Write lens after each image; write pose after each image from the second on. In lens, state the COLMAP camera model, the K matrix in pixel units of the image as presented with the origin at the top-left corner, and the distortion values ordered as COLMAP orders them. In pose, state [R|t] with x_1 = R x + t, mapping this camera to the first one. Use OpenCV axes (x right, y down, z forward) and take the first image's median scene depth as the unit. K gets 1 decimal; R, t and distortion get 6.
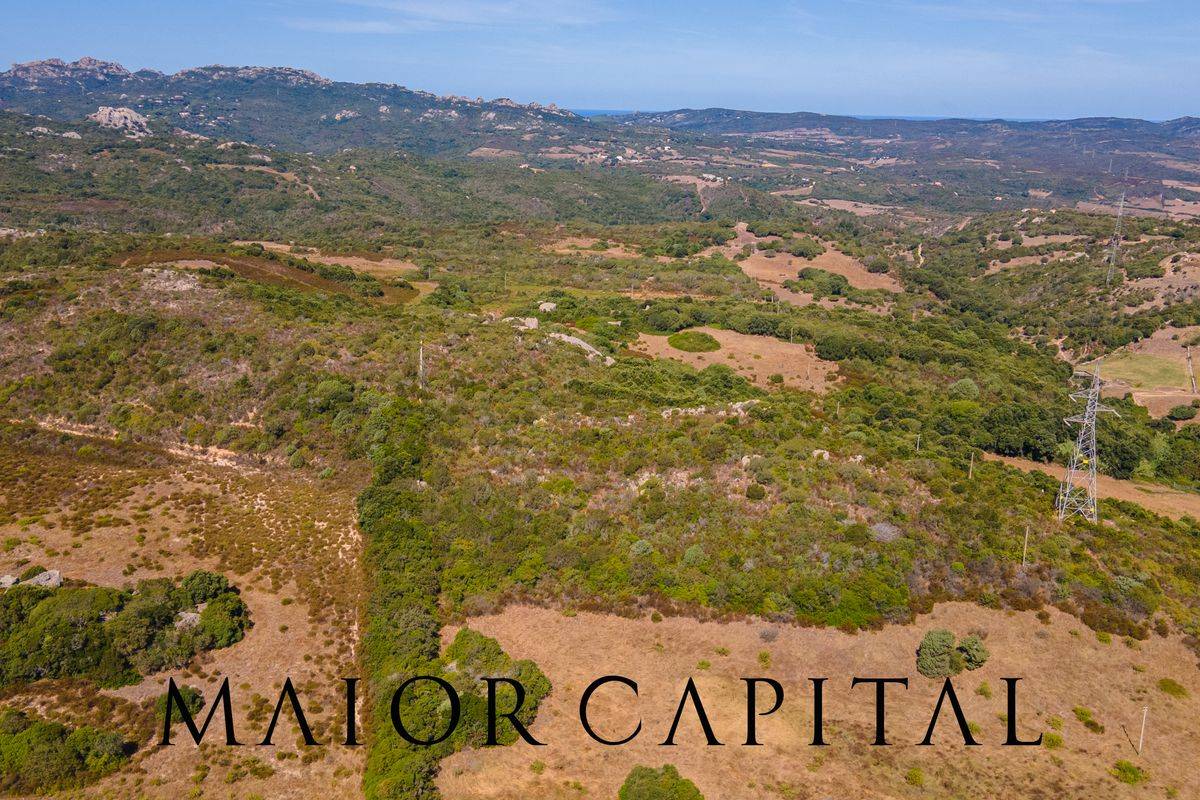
lens RADIAL K [[1070.5, 0, 600.9], [0, 1070.5, 391.9], [0, 0, 1]] dist [0.029263, 0.015600]
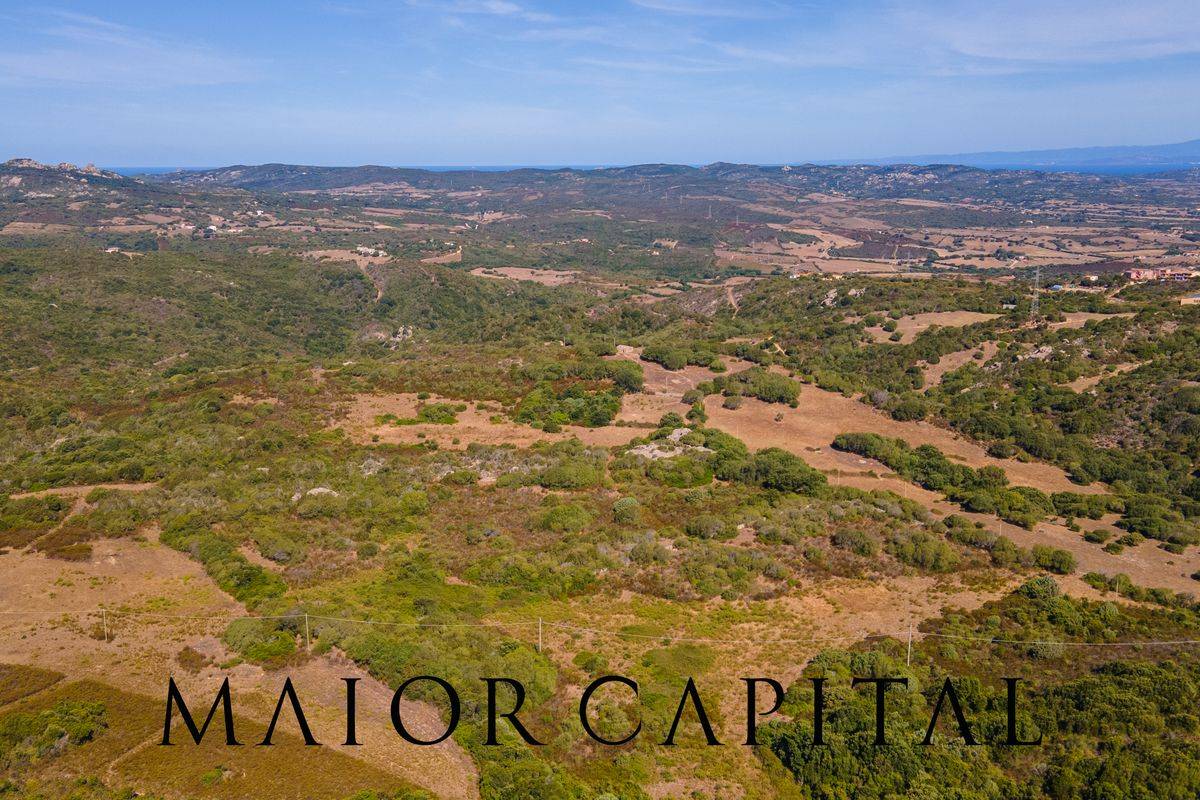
lens RADIAL K [[1070.5, 0, 601.0], [0, 1070.5, 398.0], [0, 0, 1]] dist [0.029263, 0.015600]
pose [[0.915188, -0.113922, 0.386591, -0.047377], [0.129325, 0.991504, -0.013975, -0.040691], [-0.381715, 0.062786, 0.922145, 0.138149]]
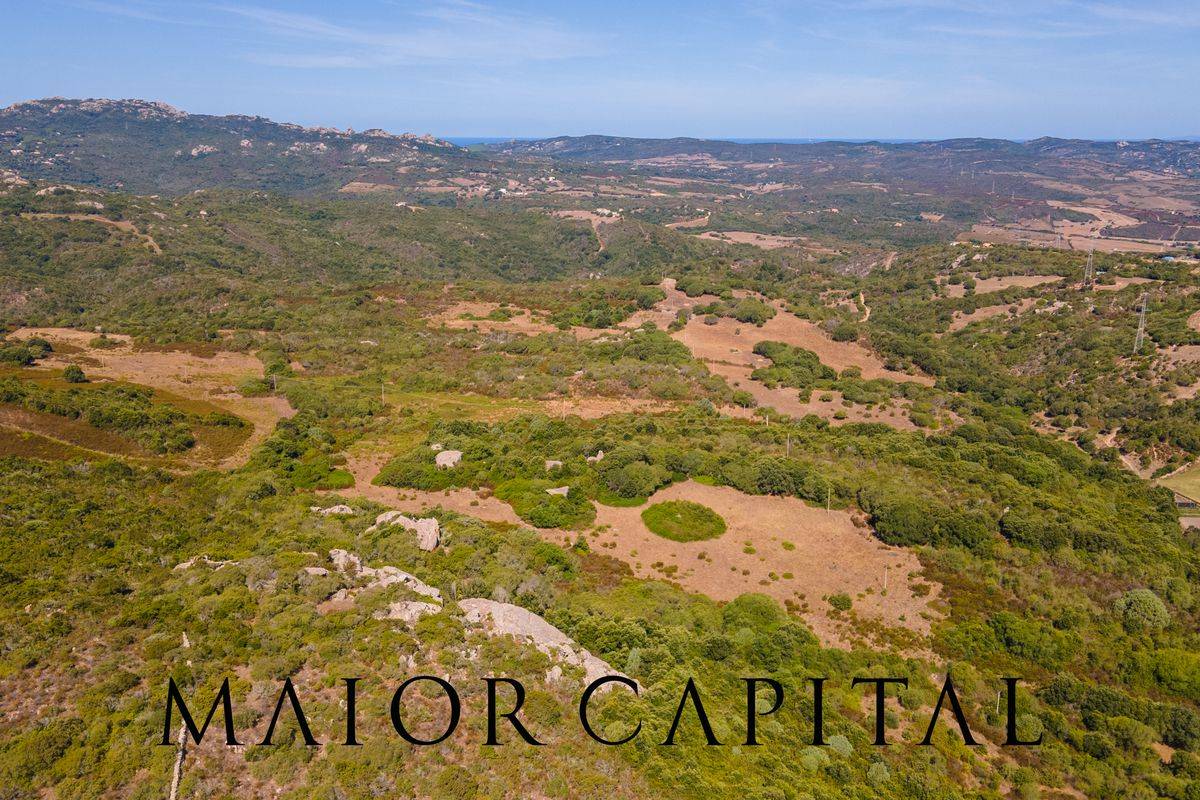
lens RADIAL K [[1070.5, 0, 600.6], [0, 1070.5, 401.3], [0, 0, 1]] dist [0.029263, 0.015600]
pose [[0.993548, -0.044067, 0.104500, -0.004377], [0.045636, 0.998878, -0.012677, -0.018476], [-0.103824, 0.017364, 0.994444, 0.060350]]
